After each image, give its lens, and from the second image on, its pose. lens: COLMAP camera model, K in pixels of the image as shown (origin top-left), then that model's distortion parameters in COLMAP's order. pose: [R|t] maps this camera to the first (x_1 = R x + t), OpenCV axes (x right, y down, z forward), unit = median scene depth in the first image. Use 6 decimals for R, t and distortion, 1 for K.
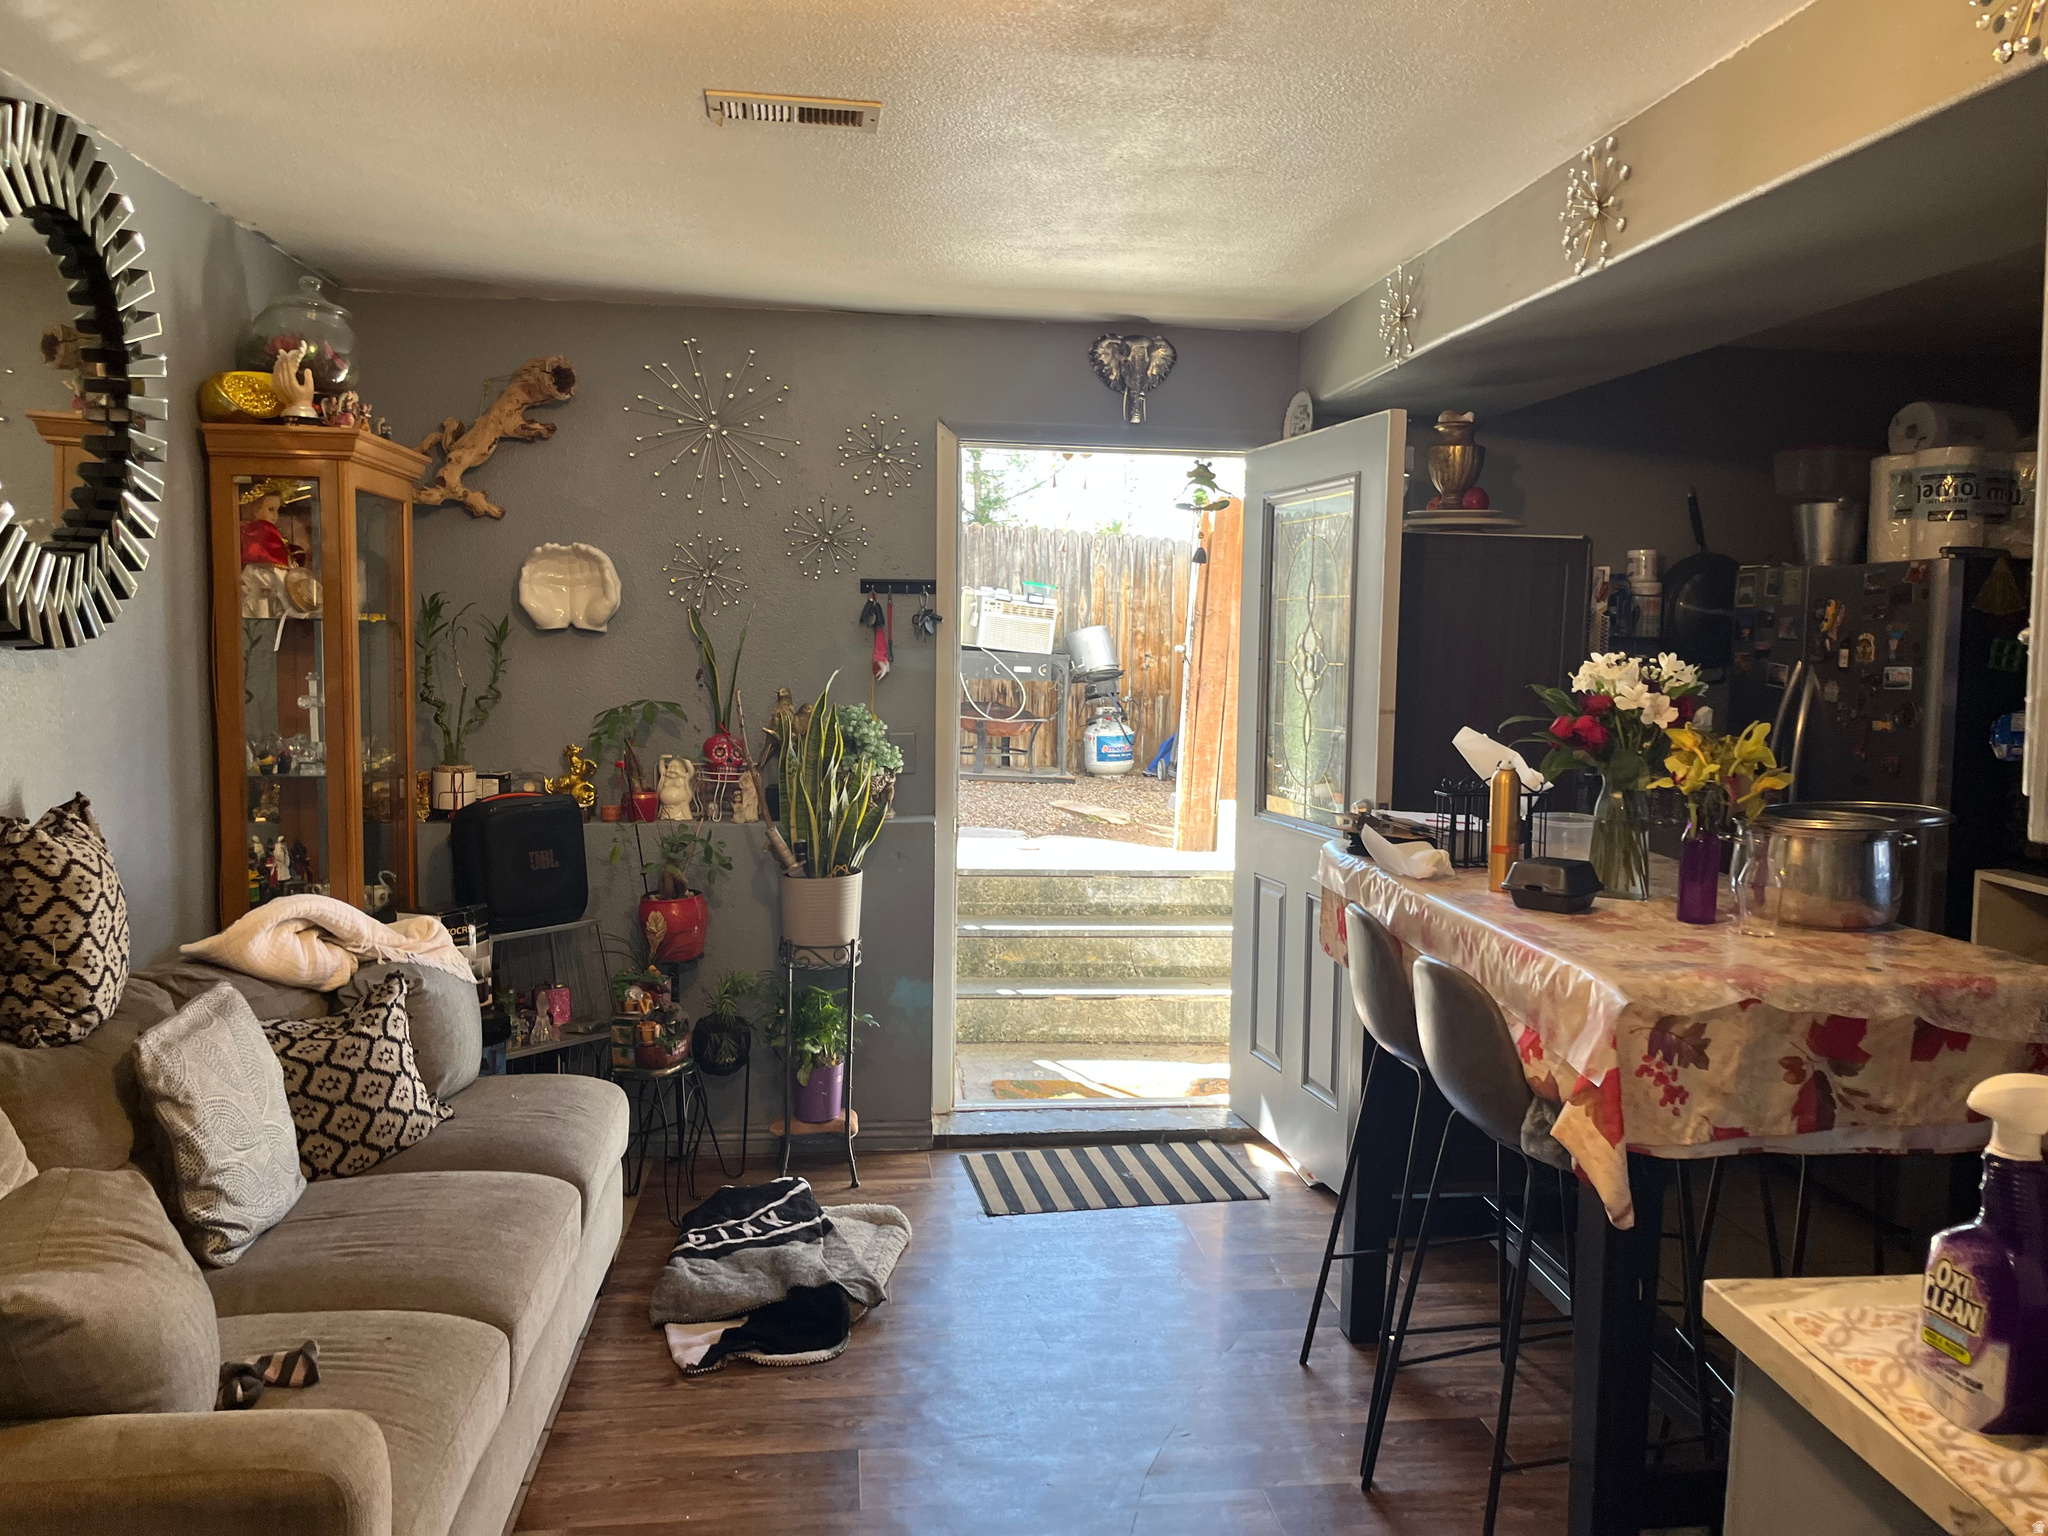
lens RADIAL K [[1548.4, 0, 1024.0], [0, 1548.4, 768.0], [0, 0, 1]] dist [0.083575, -0.123850]
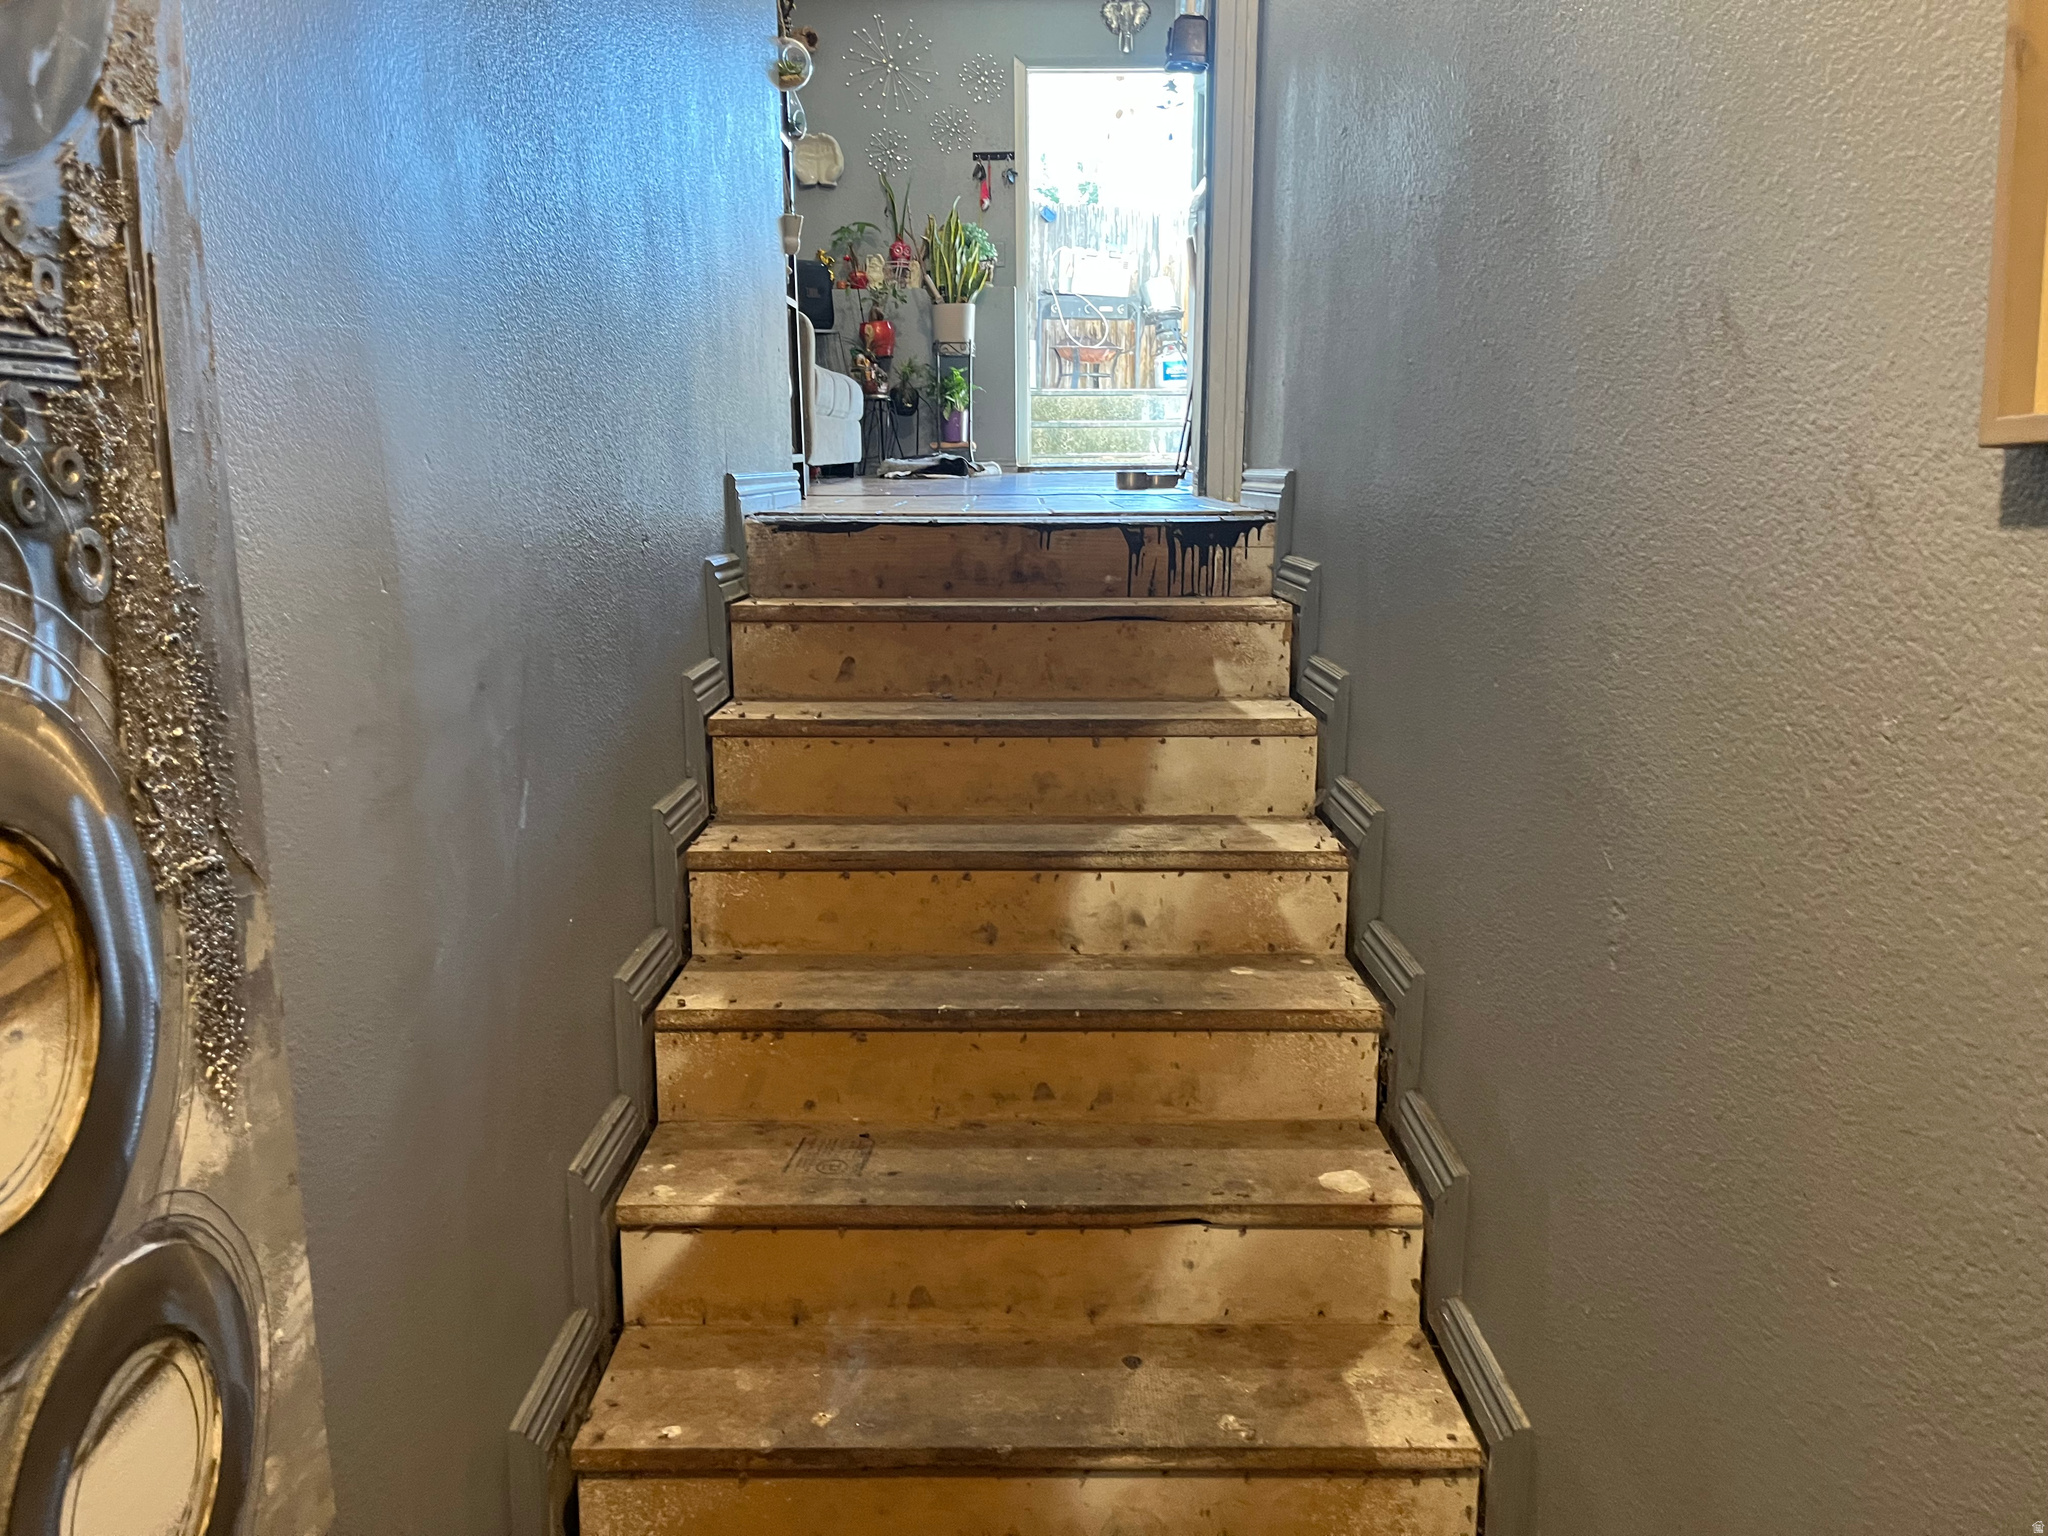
lens RADIAL K [[1576.9, 0, 1001.7], [0, 1576.9, 768.0], [0, 0, 1]] dist [0.050665, -0.002411]
pose [[0.993653, -0.002983, -0.112447, 0.133941], [0.015144, 0.994095, 0.107452, 0.393968], [0.111462, -0.108473, 0.987831, -0.899876]]
